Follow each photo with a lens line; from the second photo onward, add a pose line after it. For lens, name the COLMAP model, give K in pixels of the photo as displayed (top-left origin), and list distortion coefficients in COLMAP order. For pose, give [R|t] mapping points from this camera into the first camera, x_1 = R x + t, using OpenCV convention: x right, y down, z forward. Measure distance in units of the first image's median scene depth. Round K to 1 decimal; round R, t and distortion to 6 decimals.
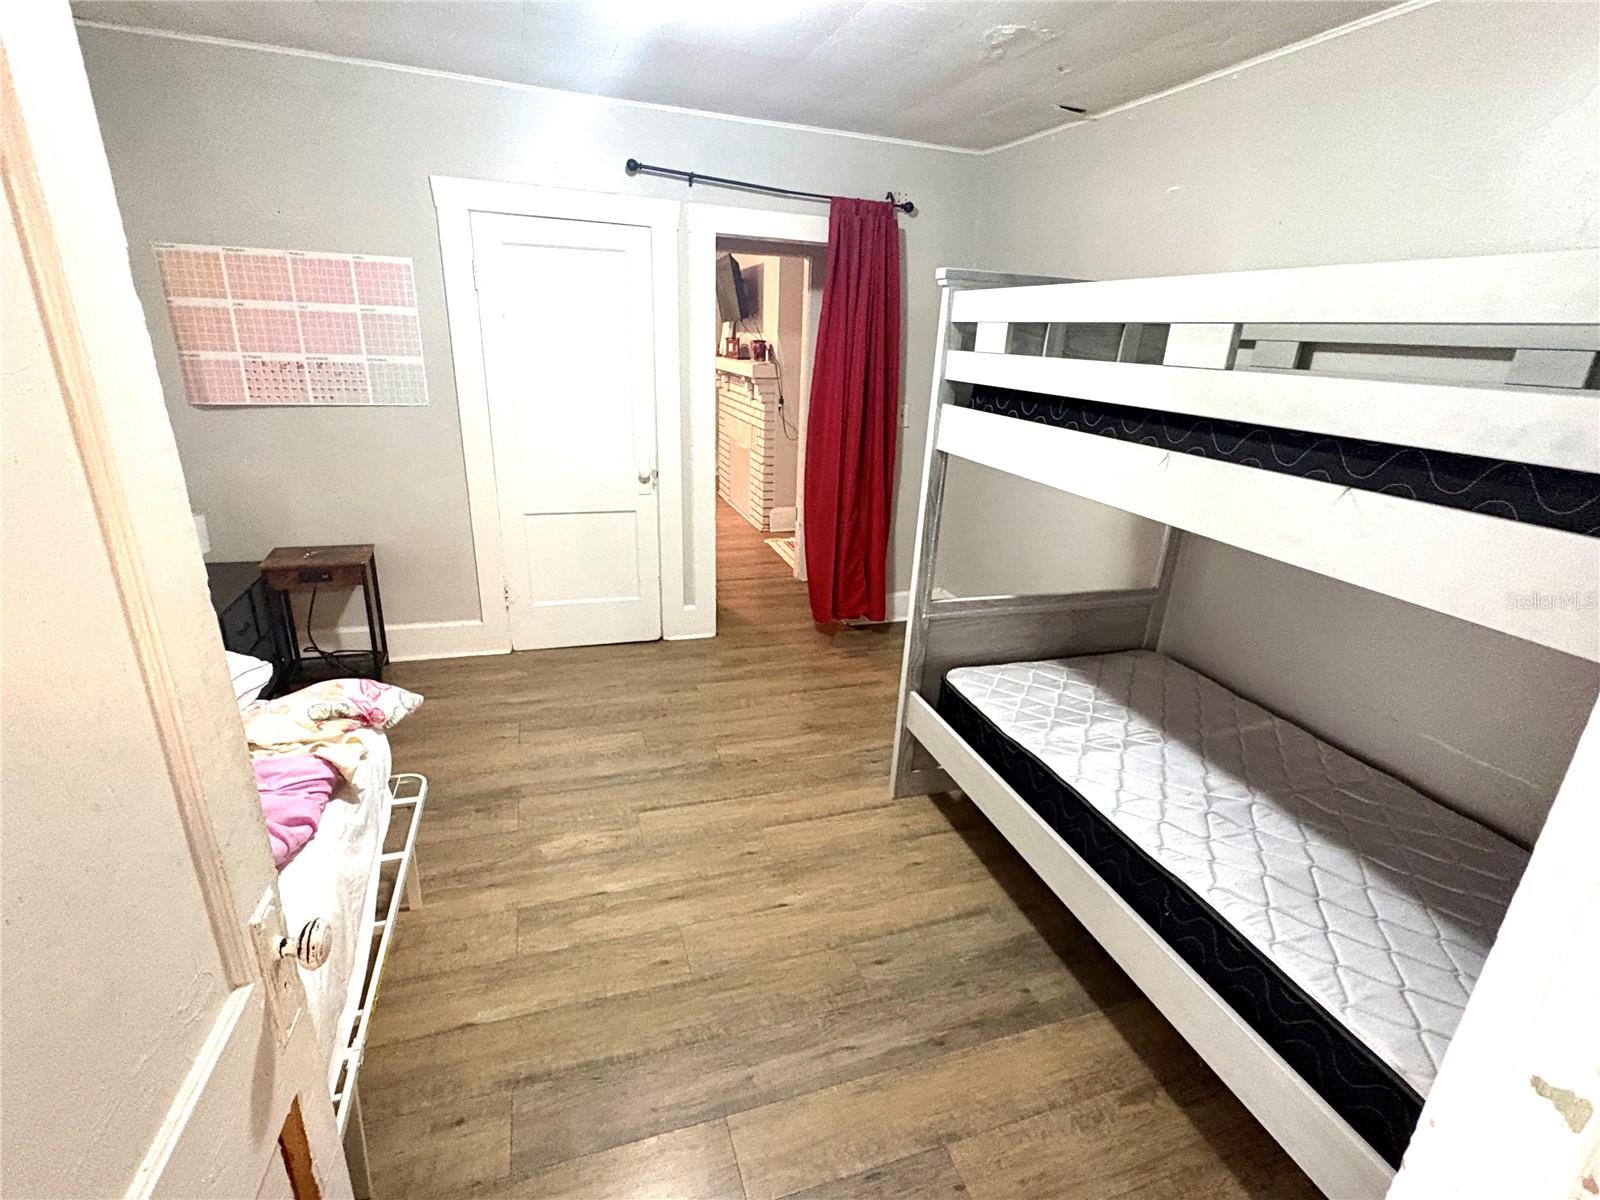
lens RADIAL K [[756.6, 0, 799.9], [0, 756.6, 598.4], [0, 0, 1]] dist [-0.000183, 0.000643]
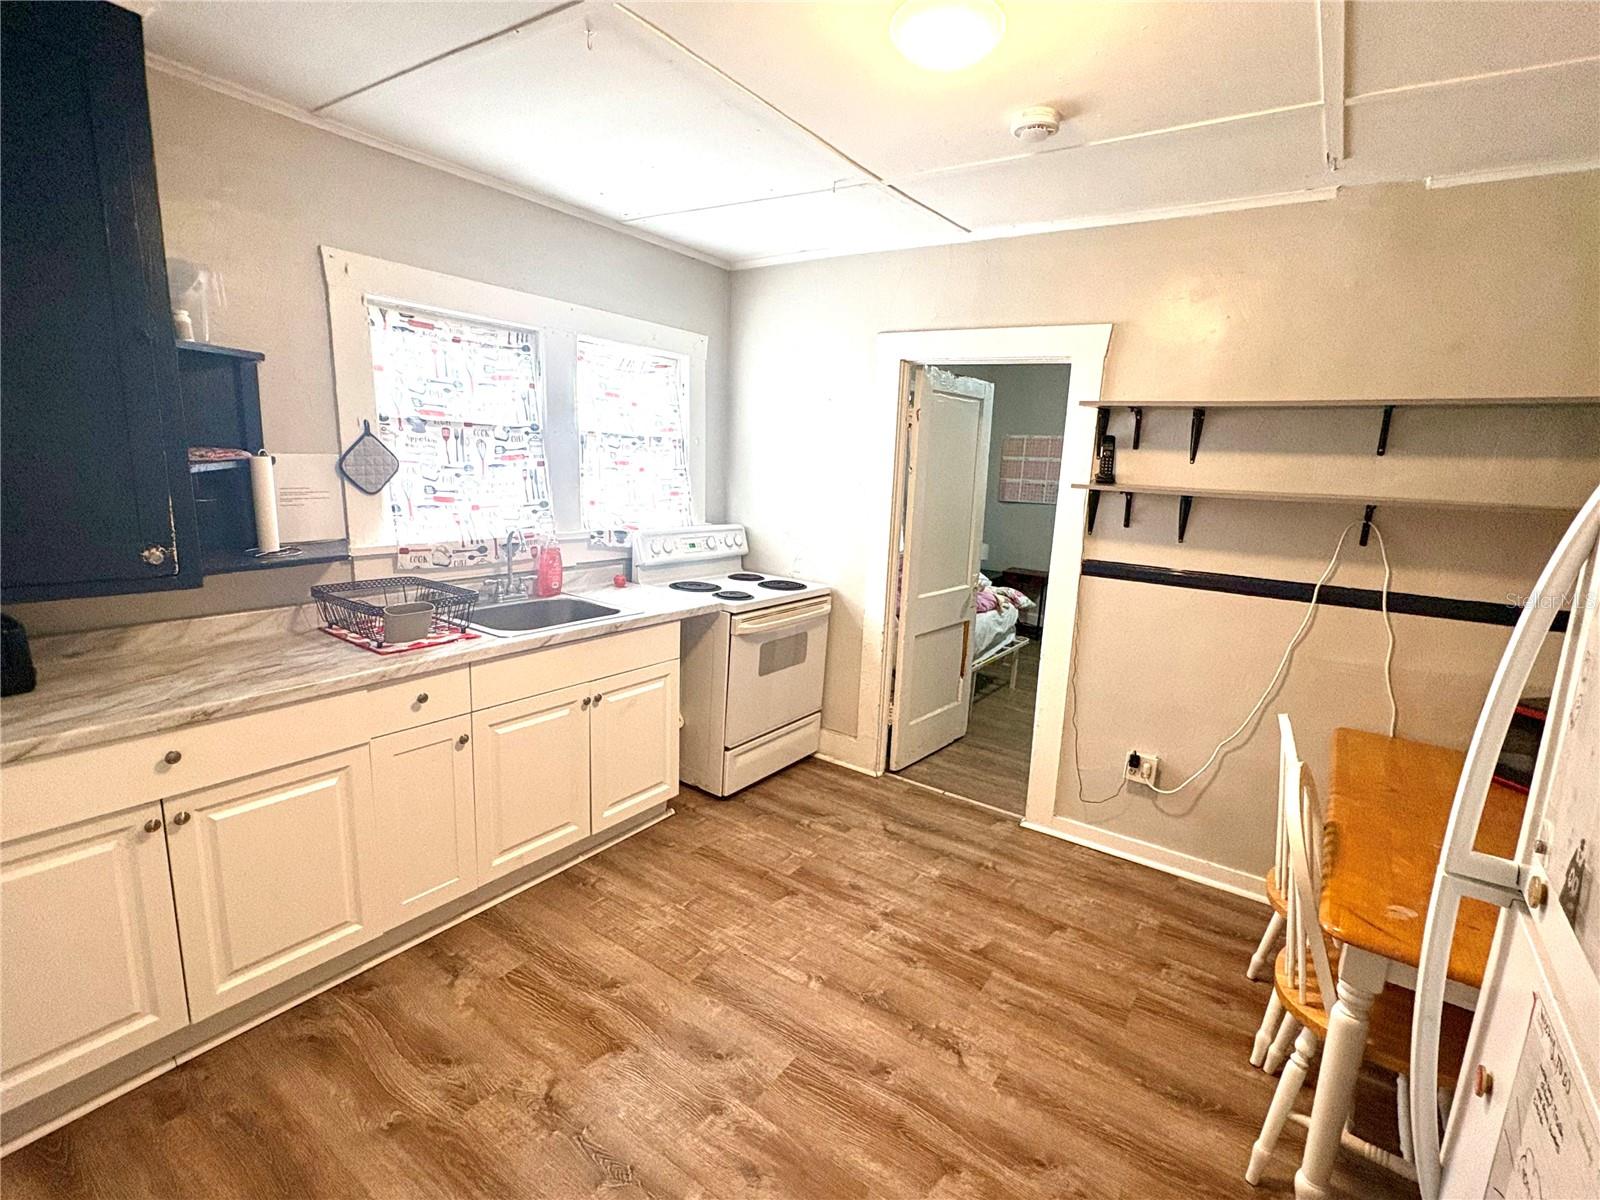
lens RADIAL K [[756.6, 0, 800.3], [0, 756.6, 603.3], [0, 0, 1]] dist [-0.000183, 0.000643]
pose [[0.592624, 0.141624, -0.792931, 0.657867], [-0.276949, 0.960229, -0.035483, 0.270997], [0.756370, 0.240630, 0.608277, -0.724293]]
